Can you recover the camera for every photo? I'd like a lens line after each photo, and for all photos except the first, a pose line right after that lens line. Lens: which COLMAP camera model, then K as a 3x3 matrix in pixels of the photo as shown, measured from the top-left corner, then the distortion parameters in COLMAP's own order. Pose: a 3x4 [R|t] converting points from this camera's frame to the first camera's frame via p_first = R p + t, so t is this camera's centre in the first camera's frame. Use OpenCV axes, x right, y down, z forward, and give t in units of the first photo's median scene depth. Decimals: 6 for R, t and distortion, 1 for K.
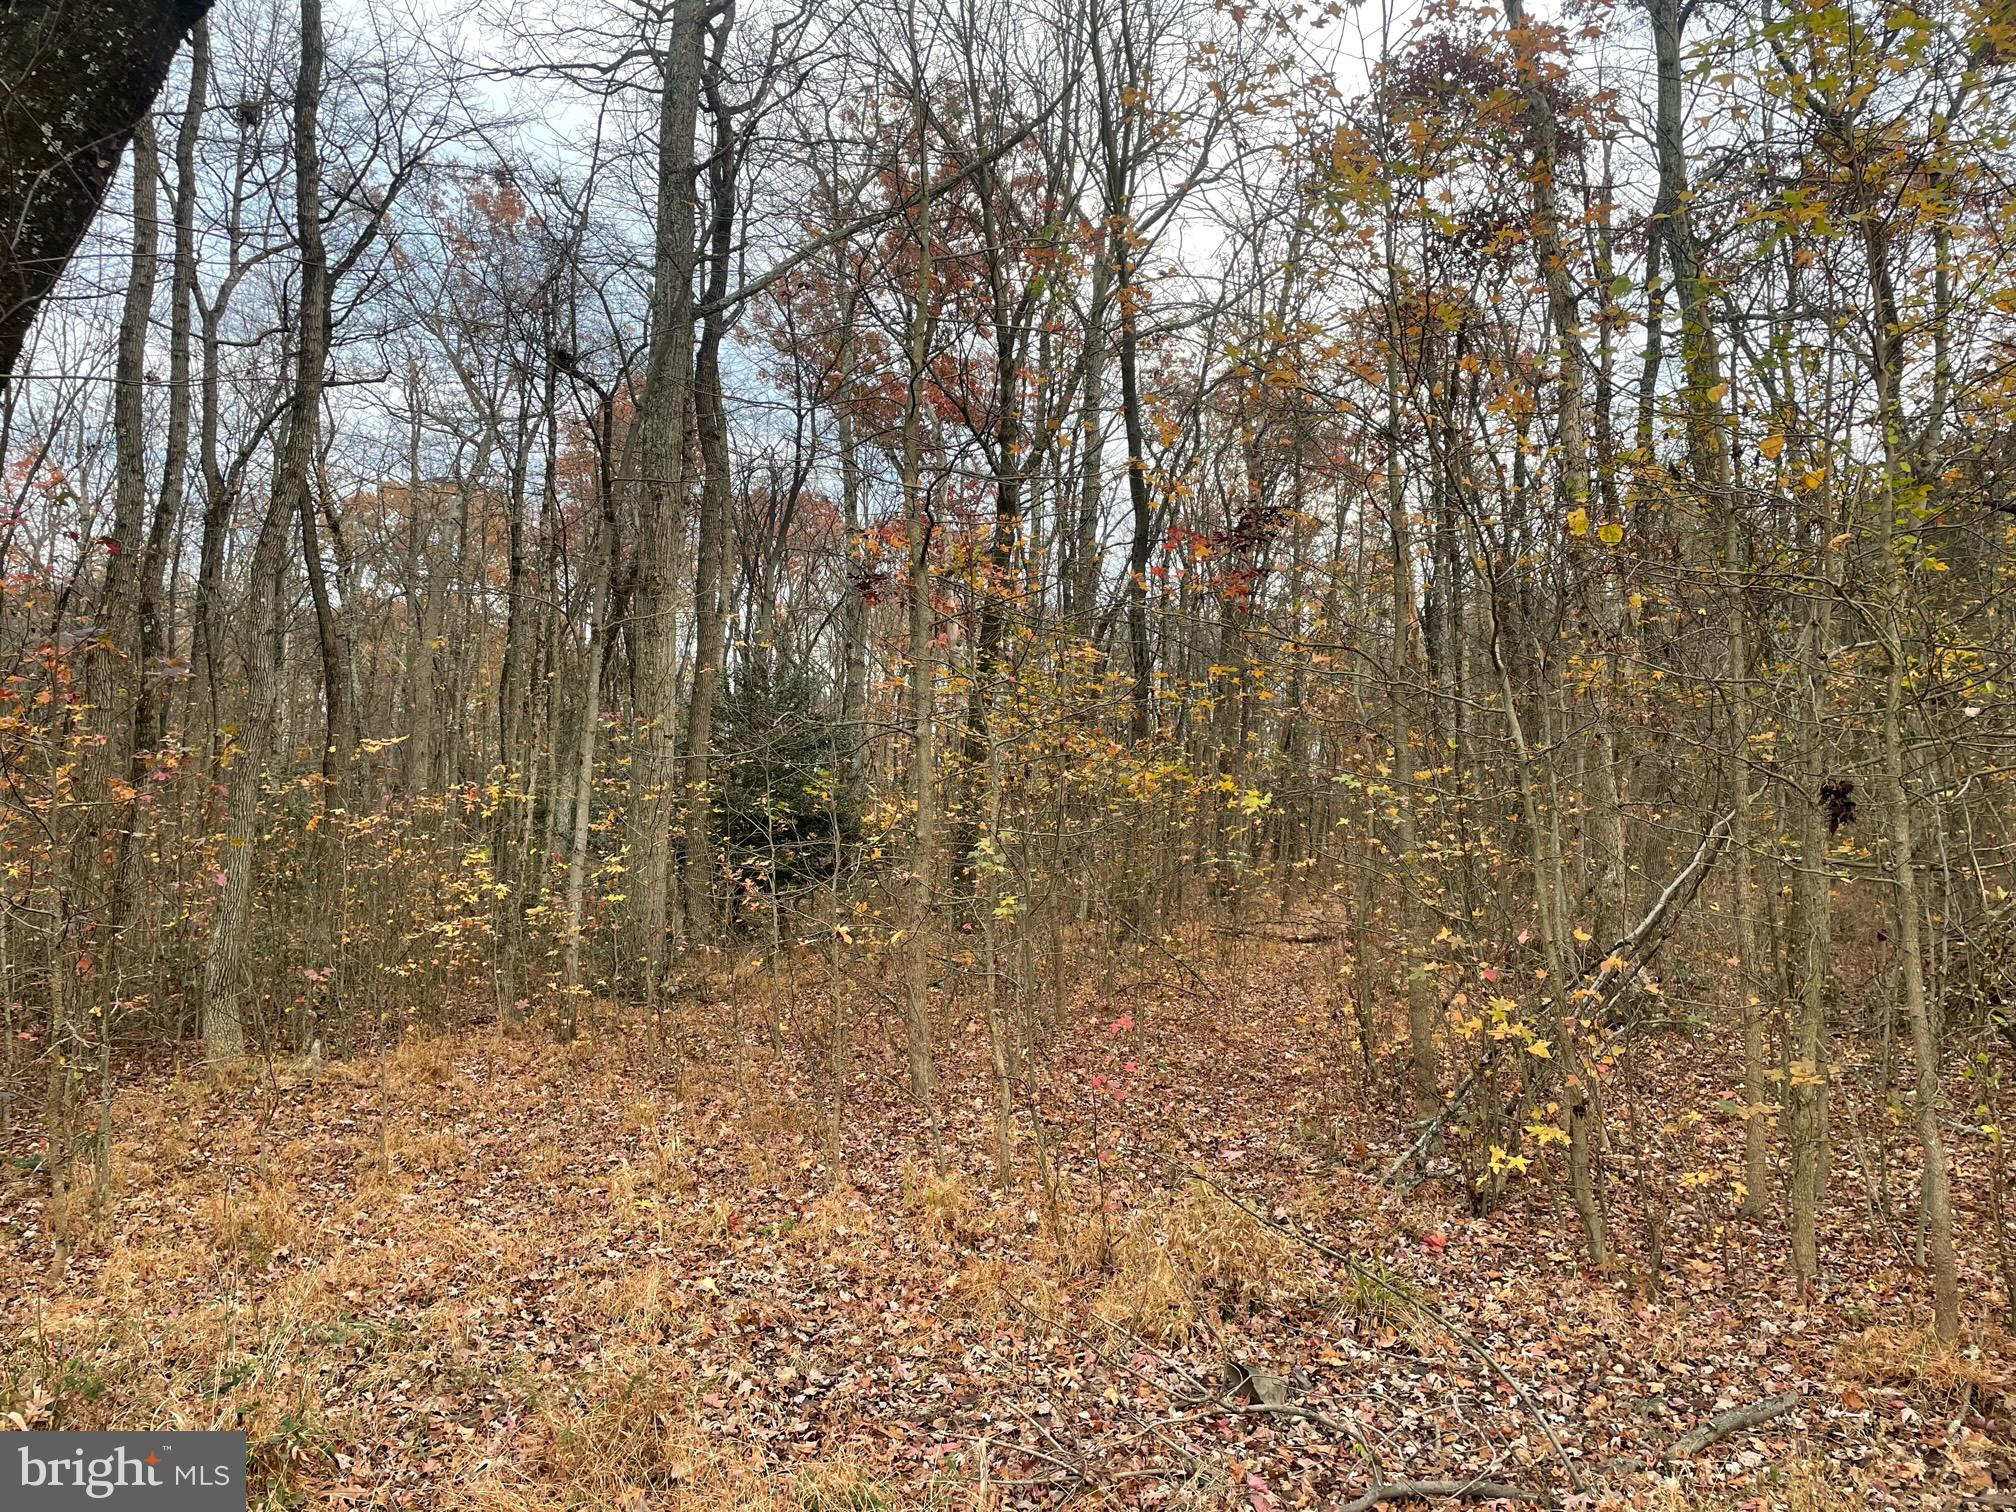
lens RADIAL K [[1509.9, 0, 990.5], [0, 1509.9, 745.7], [0, 0, 1]] dist [0.044034, -0.062449]
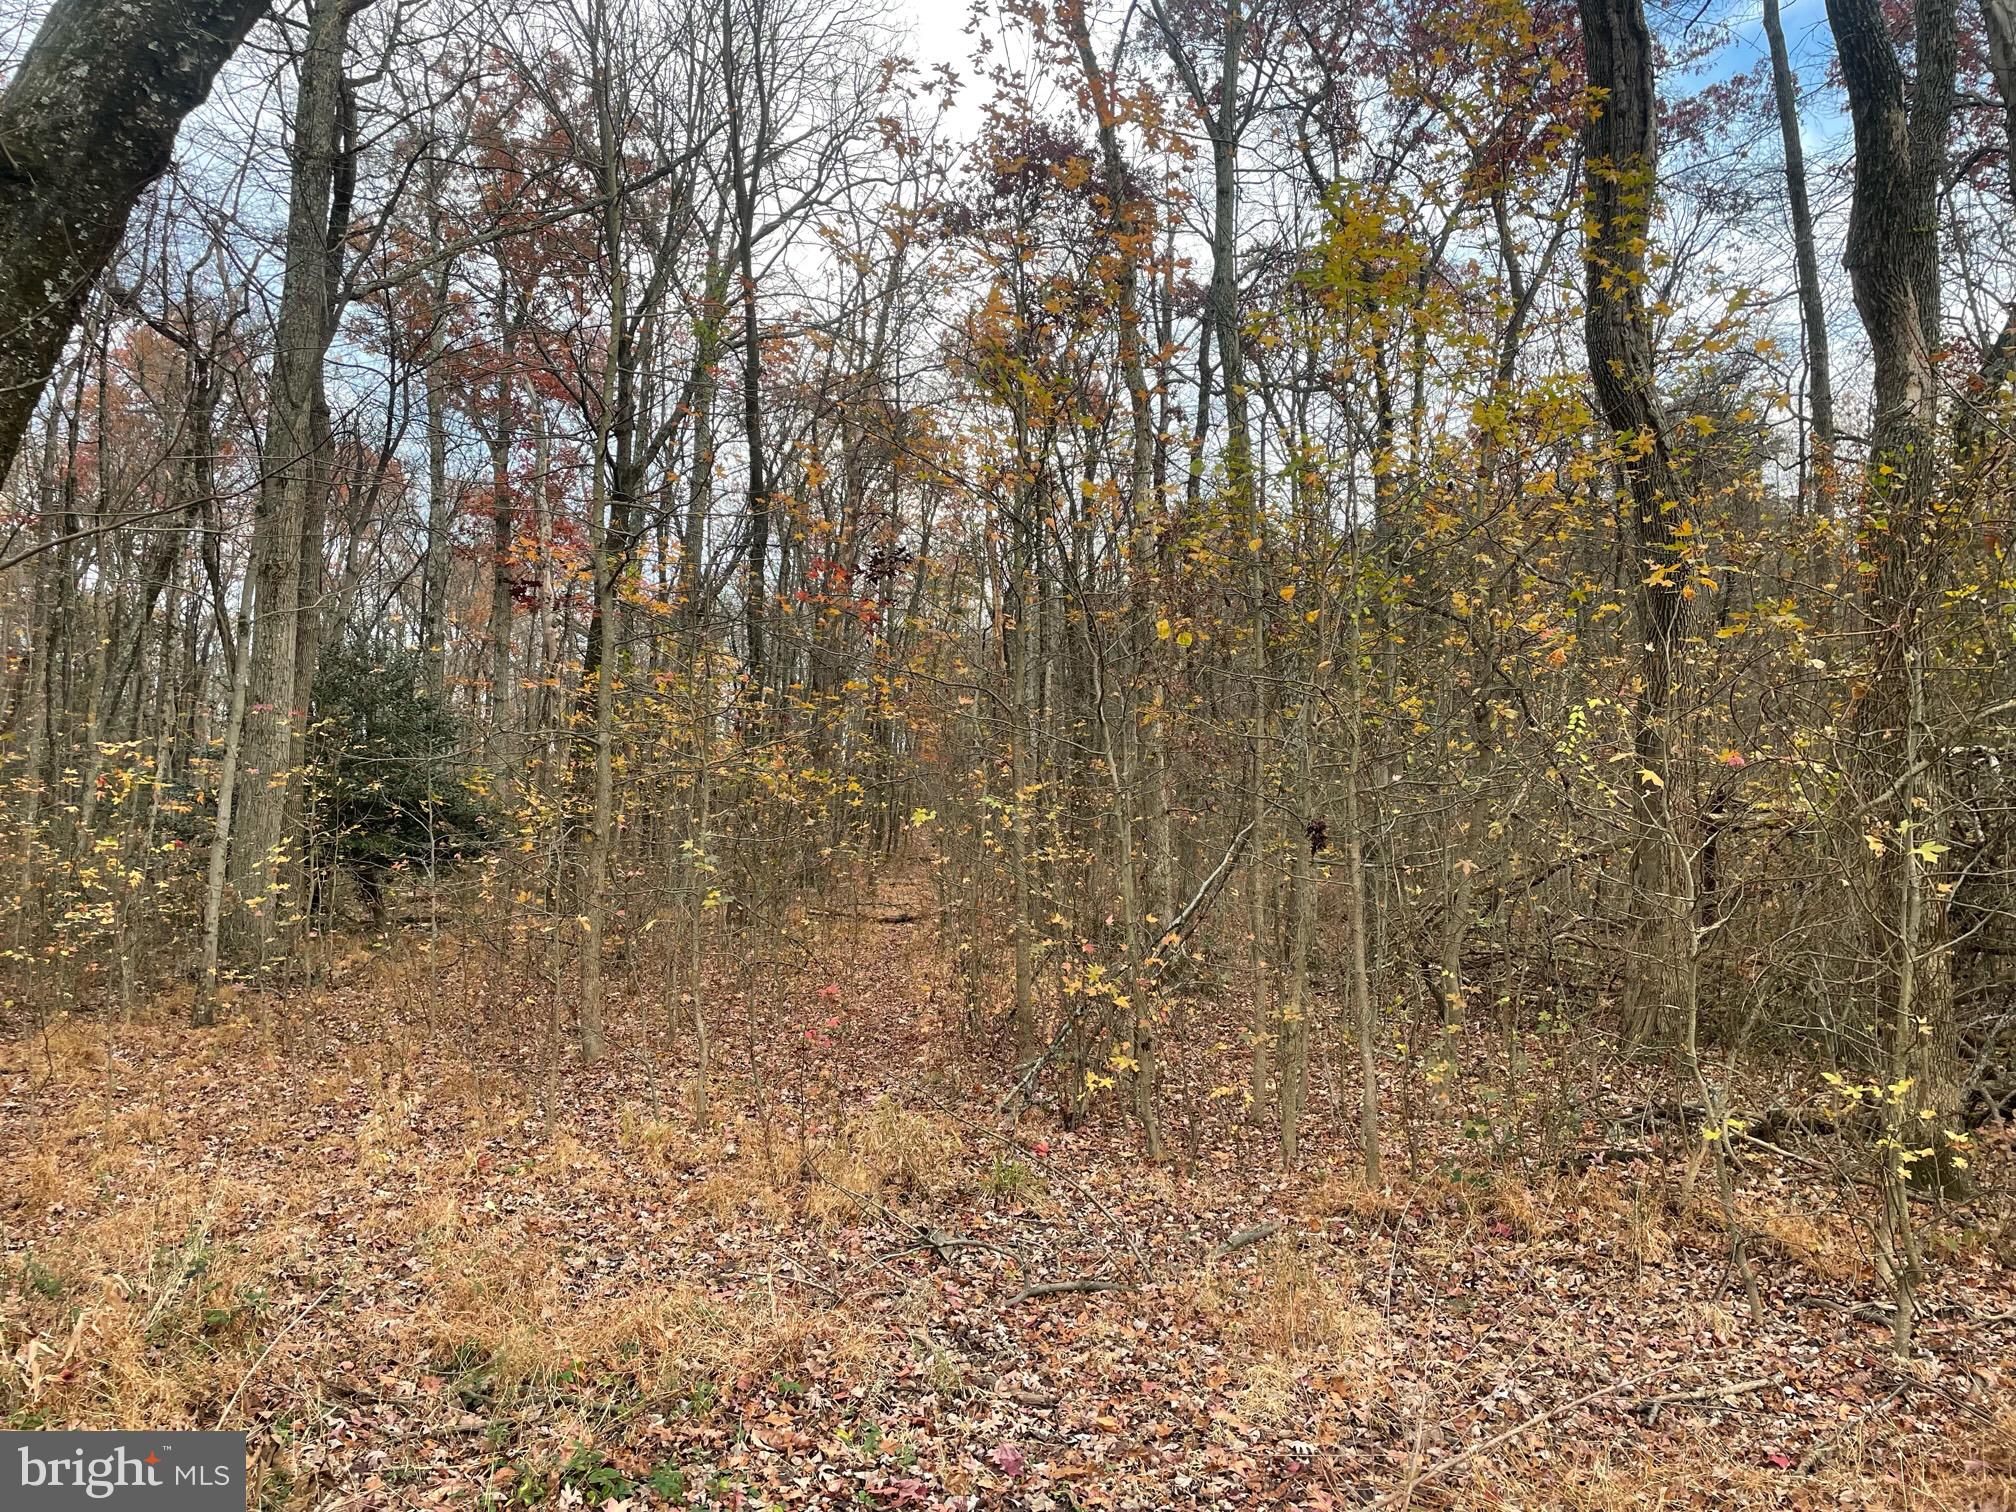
lens RADIAL K [[1509.9, 0, 1017.0], [0, 1509.9, 758.8], [0, 0, 1]] dist [0.044034, -0.062449]
pose [[0.954457, 0.026332, 0.297185, -0.138568], [-0.032899, 0.999312, 0.017116, -0.040078], [-0.296530, -0.026113, 0.954666, -0.268706]]
